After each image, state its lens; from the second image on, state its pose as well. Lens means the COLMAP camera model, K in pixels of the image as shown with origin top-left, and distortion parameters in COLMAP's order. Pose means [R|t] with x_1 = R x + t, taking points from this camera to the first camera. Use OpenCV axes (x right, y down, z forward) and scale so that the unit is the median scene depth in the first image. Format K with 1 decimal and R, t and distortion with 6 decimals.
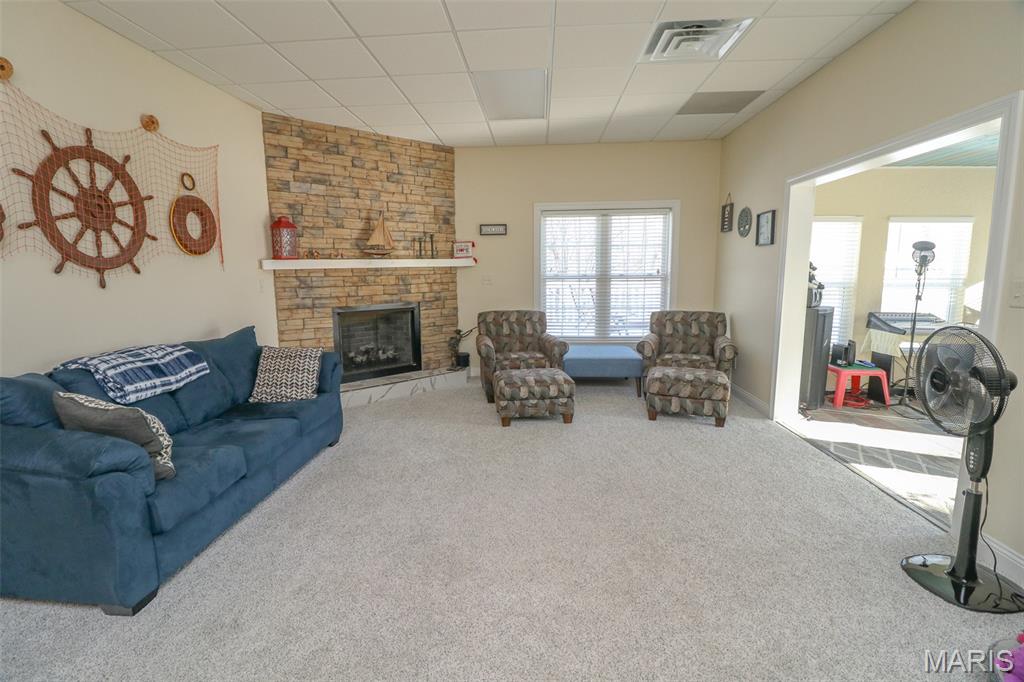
lens RADIAL K [[478.0, 0, 509.8], [0, 478.0, 332.0], [0, 0, 1]] dist [-0.000207, -0.016505]
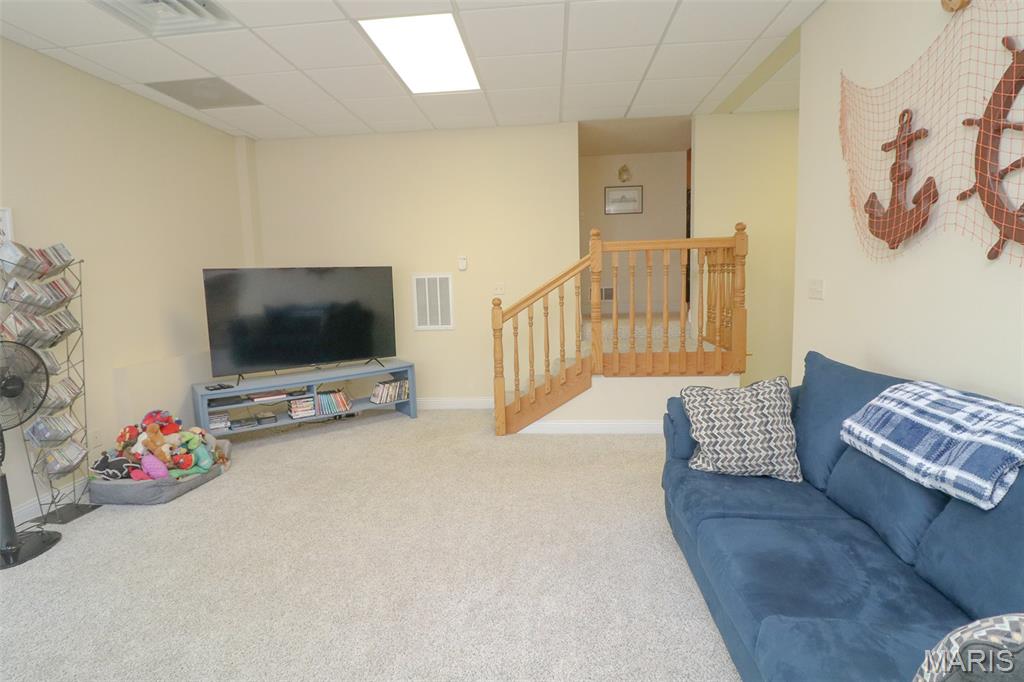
lens RADIAL K [[496.2, 0, 512.0], [0, 496.2, 341.0], [0, 0, 1]] dist [-0.036805, -0.000368]
pose [[-0.999094, 0.039730, 0.015251, -0.167830], [0.042304, 0.966146, 0.254503, -0.118185], [-0.004624, 0.254917, -0.966952, 0.932946]]
